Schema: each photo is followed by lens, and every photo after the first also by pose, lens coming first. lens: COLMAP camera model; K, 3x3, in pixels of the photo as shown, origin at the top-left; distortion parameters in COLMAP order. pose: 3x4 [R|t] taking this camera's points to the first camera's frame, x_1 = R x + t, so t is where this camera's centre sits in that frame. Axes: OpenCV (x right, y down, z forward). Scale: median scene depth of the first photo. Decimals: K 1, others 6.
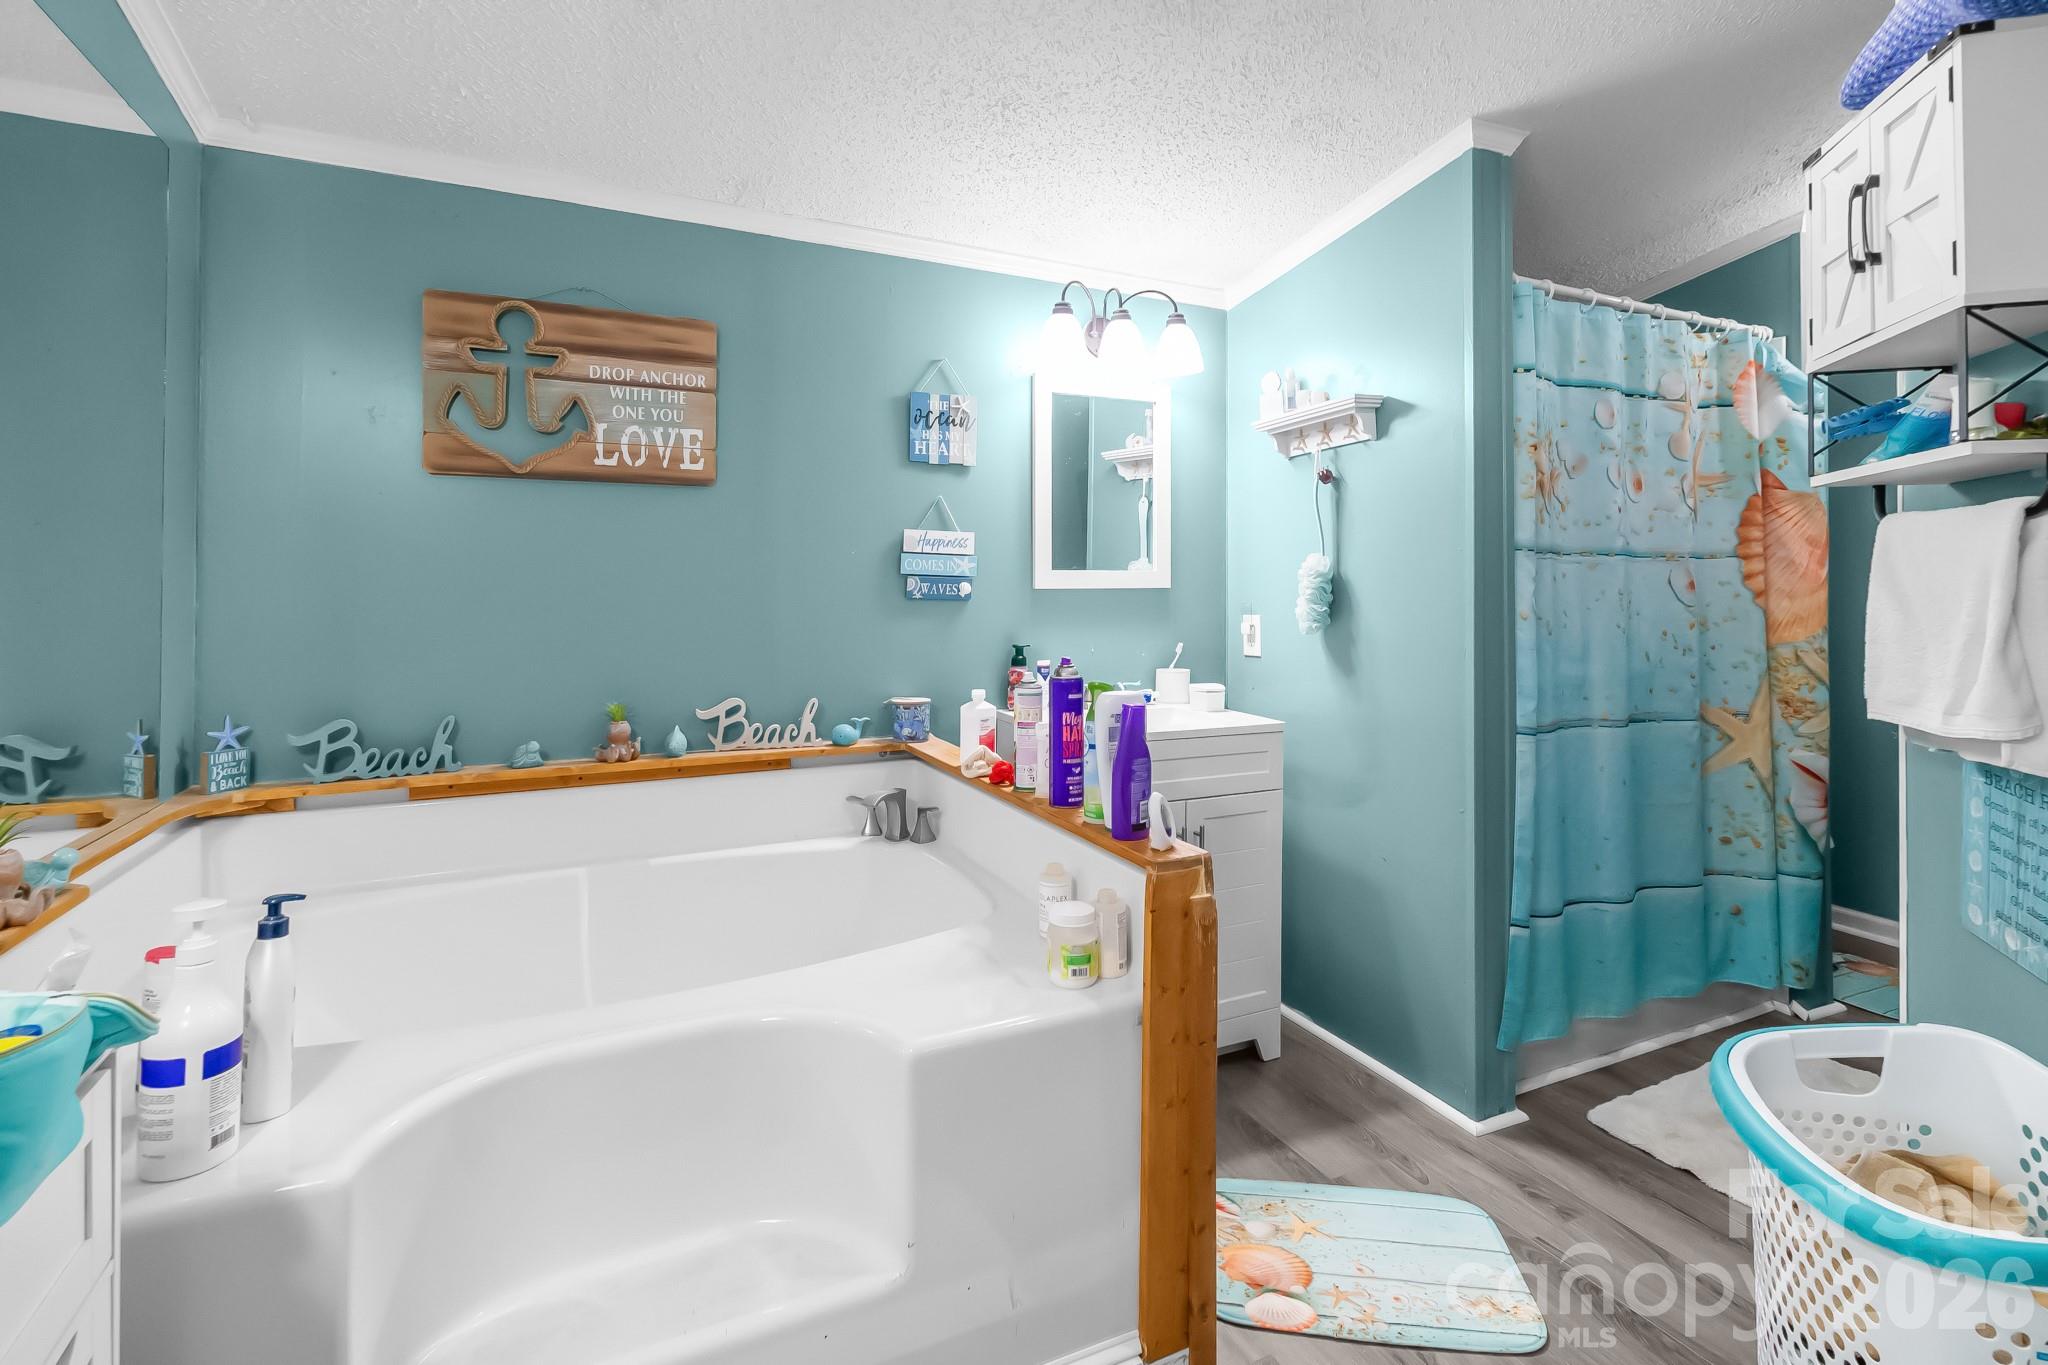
lens RADIAL K [[892.5, 0, 1022.2], [0, 892.5, 585.7], [0, 0, 1]] dist [0.000614, -0.000647]
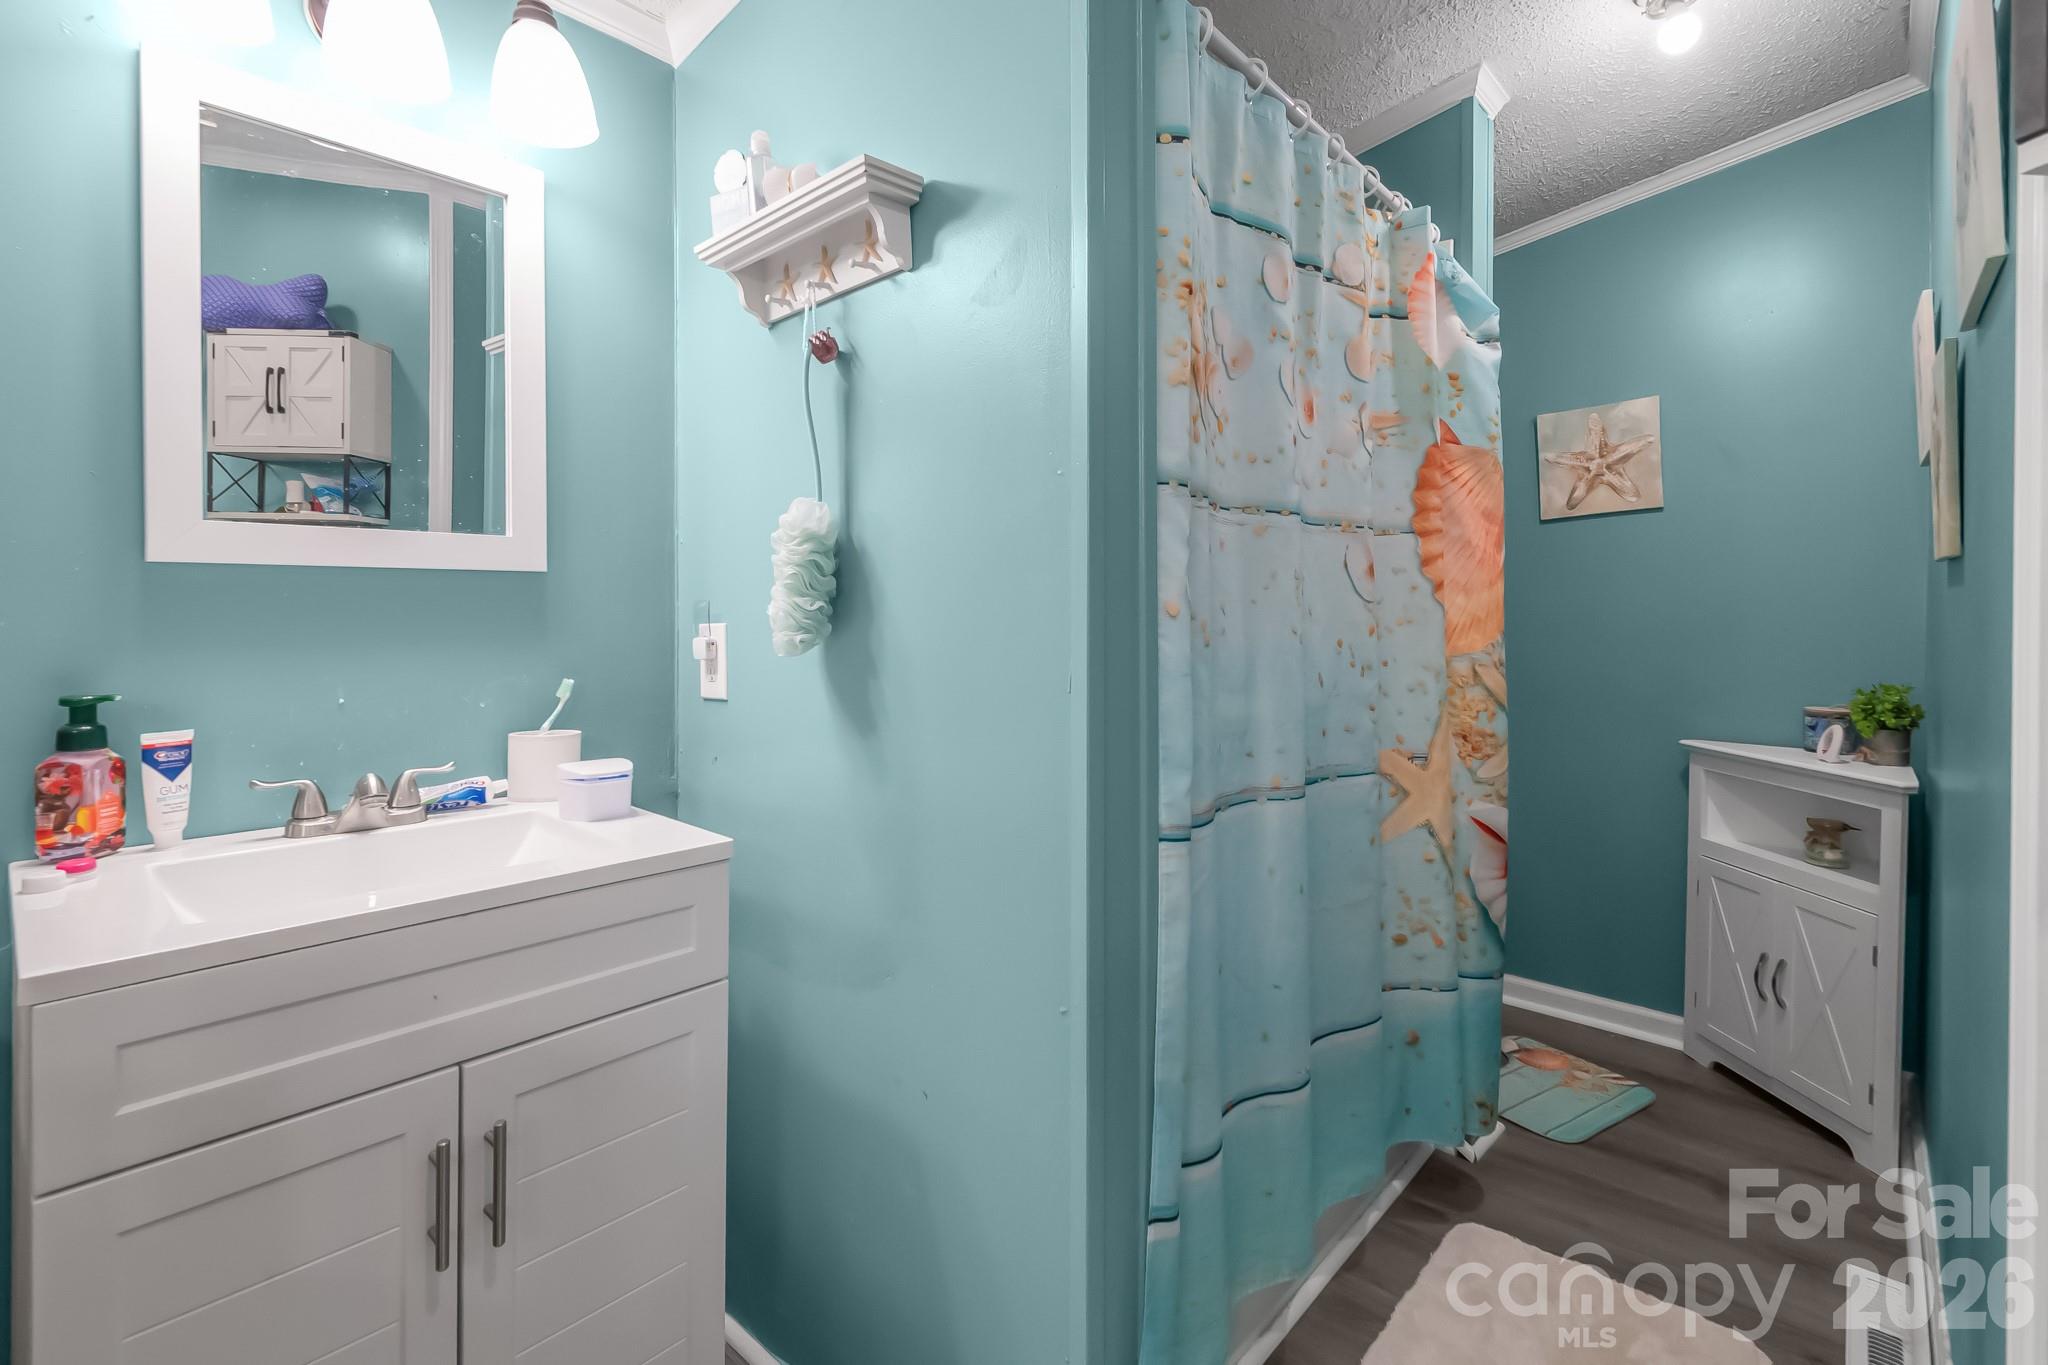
lens RADIAL K [[929.9, 0, 1031.7], [0, 929.9, 635.1], [0, 0, 1]] dist [0.002836, -0.005241]
pose [[0.907974, -0.011103, 0.418879, 0.228763], [-0.000326, 0.999630, 0.027203, 0.028803], [-0.419026, -0.024836, 0.907635, 0.473751]]
